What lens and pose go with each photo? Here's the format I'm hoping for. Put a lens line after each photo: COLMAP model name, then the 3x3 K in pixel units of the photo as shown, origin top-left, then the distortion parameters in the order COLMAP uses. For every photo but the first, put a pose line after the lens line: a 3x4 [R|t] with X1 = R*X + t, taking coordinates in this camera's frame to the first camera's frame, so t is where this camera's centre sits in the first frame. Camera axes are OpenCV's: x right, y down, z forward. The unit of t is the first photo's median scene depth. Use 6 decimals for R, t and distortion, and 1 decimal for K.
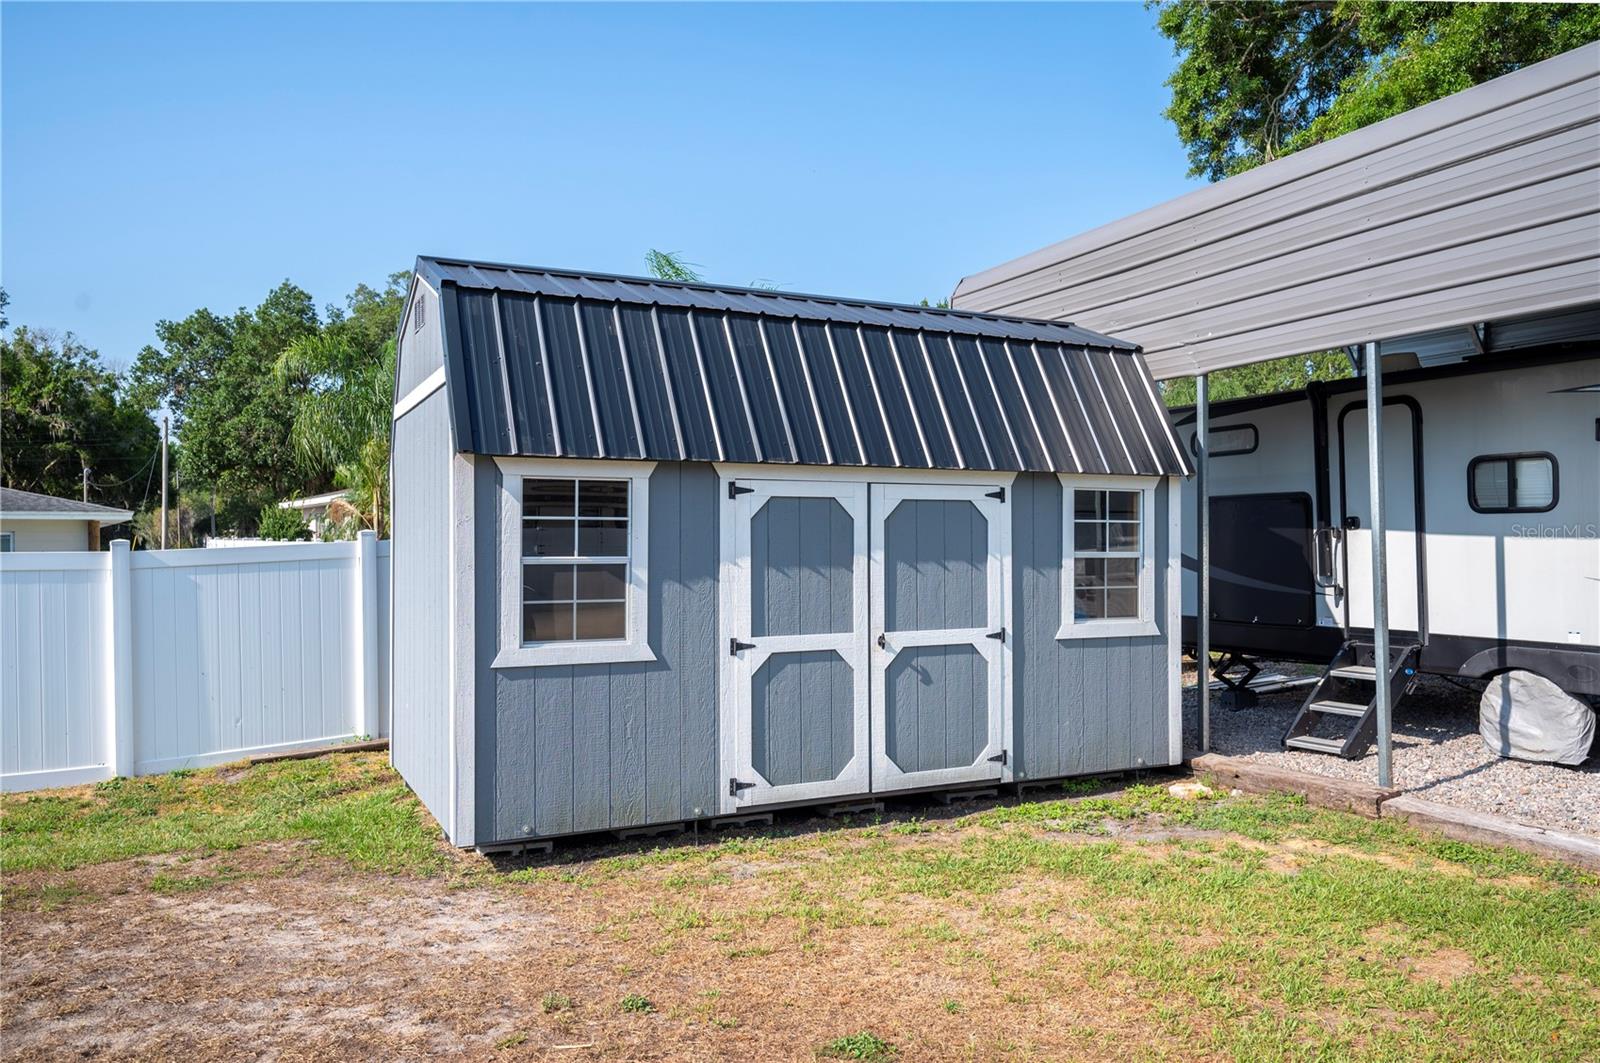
lens RADIAL K [[1177.1, 0, 800.0], [0, 1177.1, 531.5], [0, 0, 1]] dist [-0.000941, -0.000320]
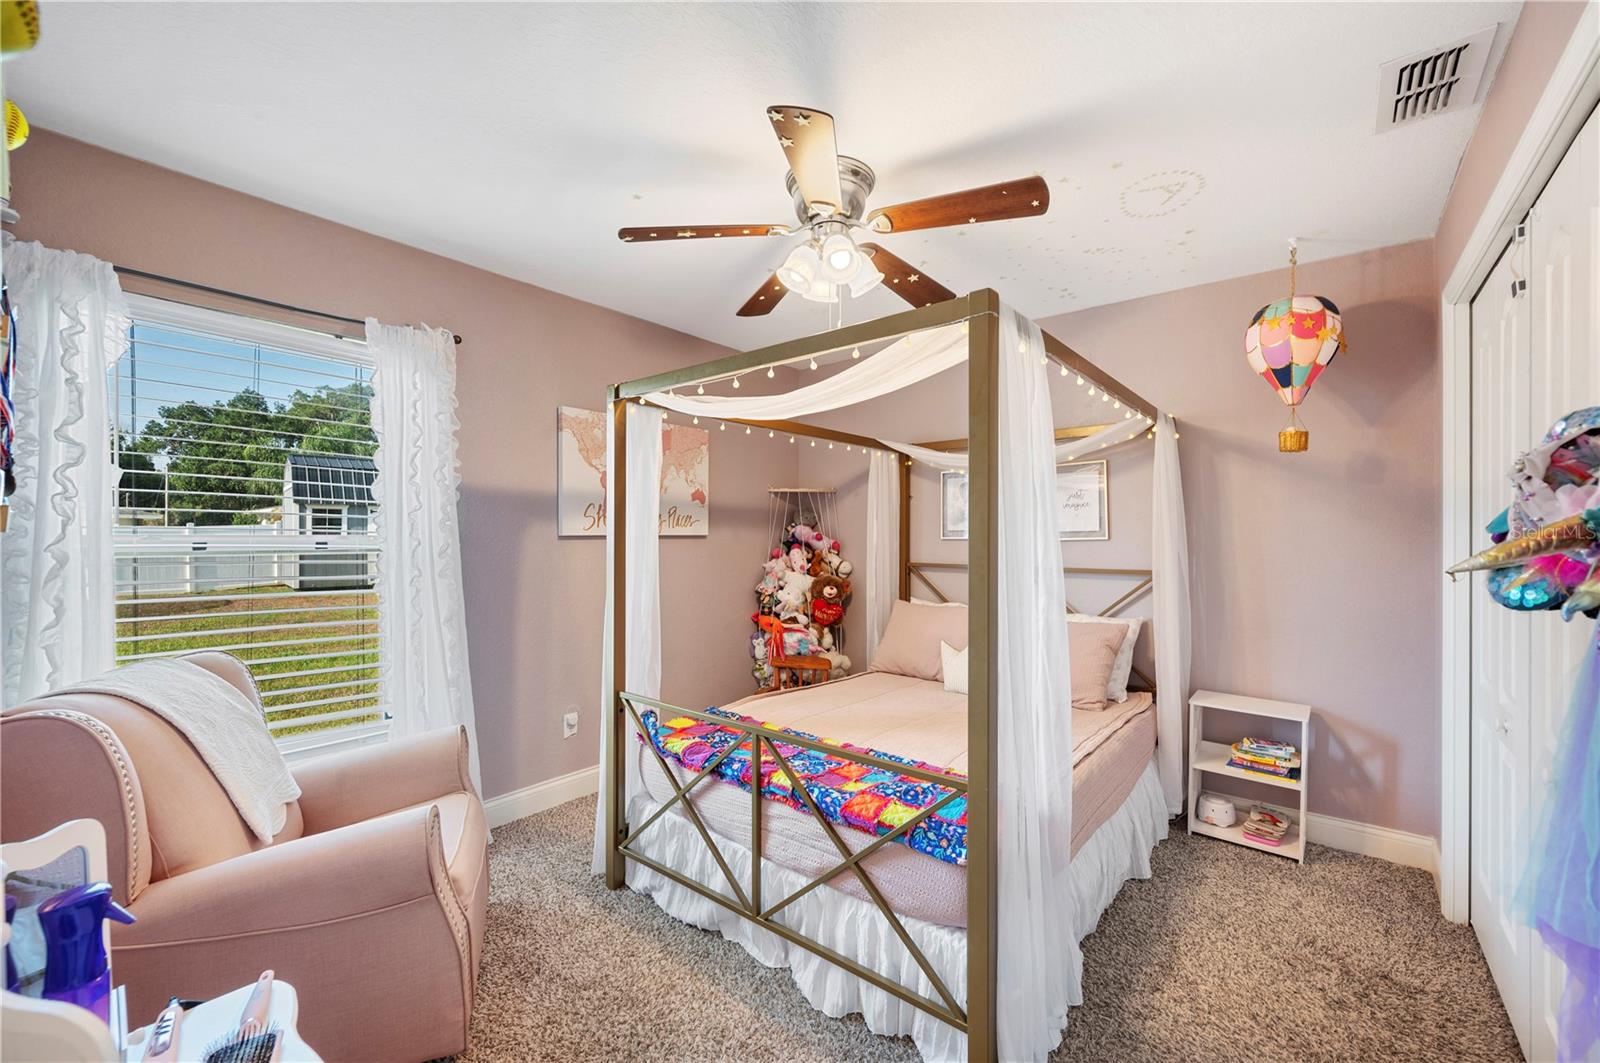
lens RADIAL K [[646.6, 0, 802.8], [0, 646.6, 537.5], [0, 0, 1]] dist [-0.000110, -0.000224]
pose [[0.955746, 0.004819, 0.294153, 0.648586], [-0.007233, 0.999948, 0.007119, 0.028382], [-0.294103, -0.008932, 0.955732, -1.497109]]
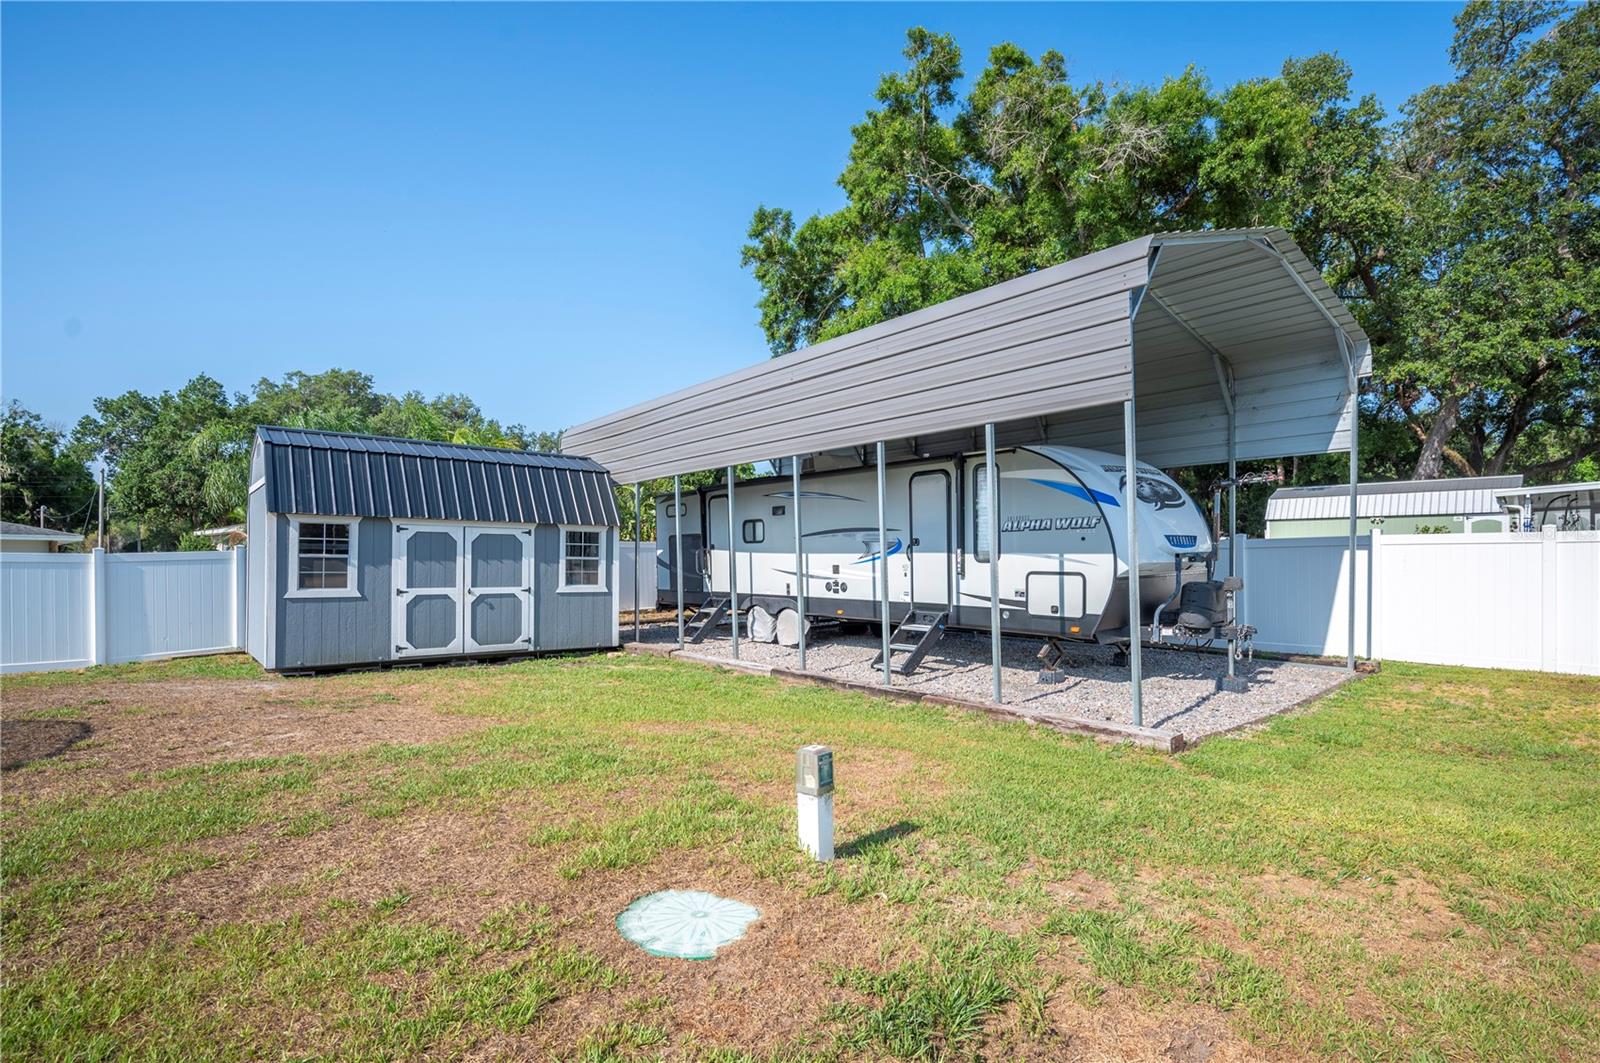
lens RADIAL K [[801.8, 0, 803.2], [0, 801.8, 560.6], [0, 0, 1]] dist [-0.002435, -0.000518]
pose [[0.973254, 0.008587, 0.229571, 0.322819], [-0.009115, 0.999958, 0.001237, 0.018424], [-0.229551, -0.003296, 0.973291, -0.698593]]
